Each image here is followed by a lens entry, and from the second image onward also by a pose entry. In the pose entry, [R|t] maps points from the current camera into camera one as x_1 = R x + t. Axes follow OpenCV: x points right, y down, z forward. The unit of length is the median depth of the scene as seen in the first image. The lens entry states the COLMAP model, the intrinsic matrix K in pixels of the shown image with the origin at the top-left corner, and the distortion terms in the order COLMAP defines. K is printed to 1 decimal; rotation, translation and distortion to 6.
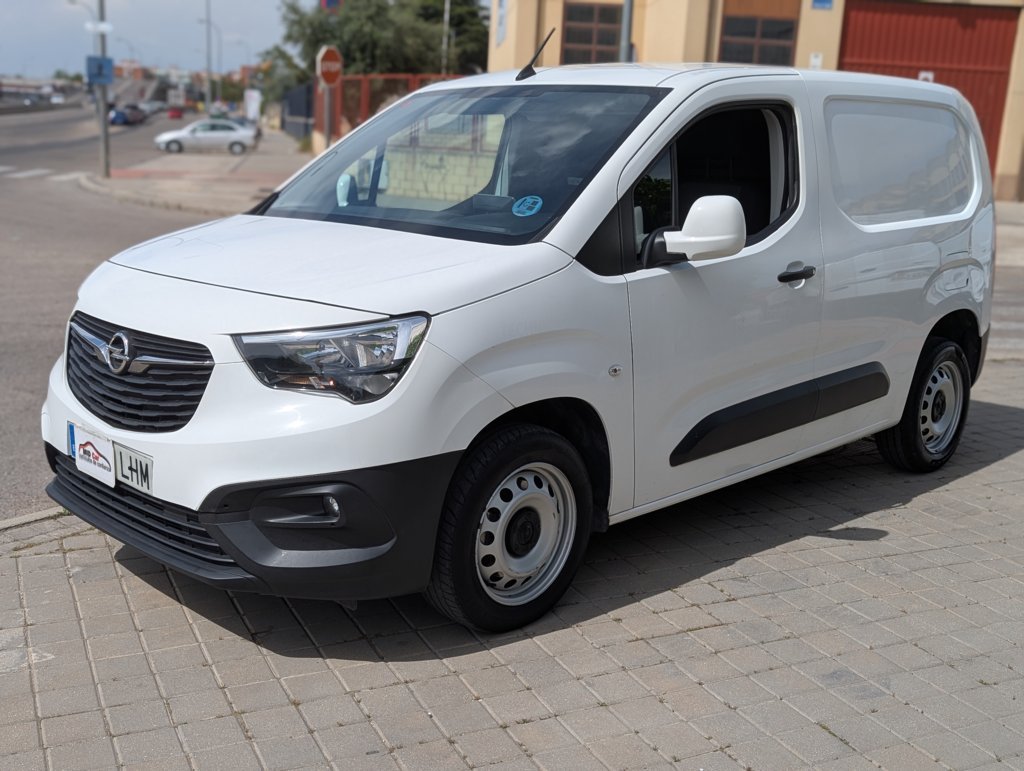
lens RADIAL K [[1121.5, 0, 503.7], [0, 1121.5, 375.9], [0, 0, 1]] dist [0.135916, -0.445804]
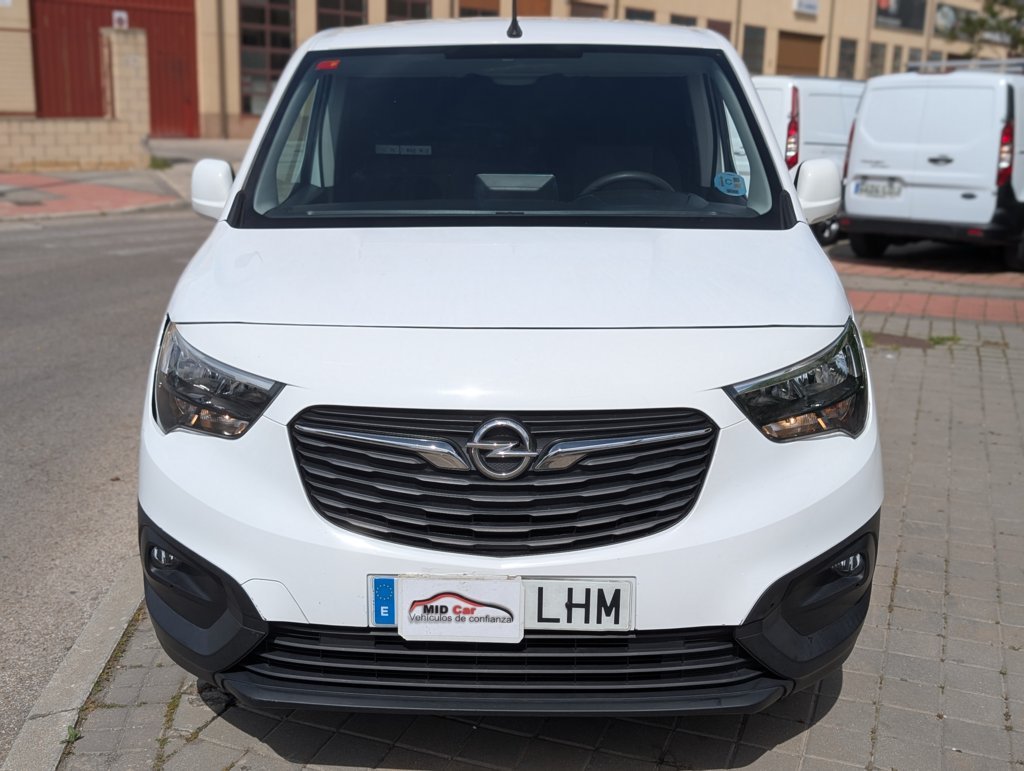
lens RADIAL K [[1121.5, 0, 503.7], [0, 1121.5, 375.9], [0, 0, 1]] dist [0.135916, -0.445804]
pose [[0.714014, -0.190209, 0.673798, -0.795524], [0.155127, 0.981448, 0.112671, -0.141126], [-0.682729, 0.024076, 0.730275, 0.512855]]
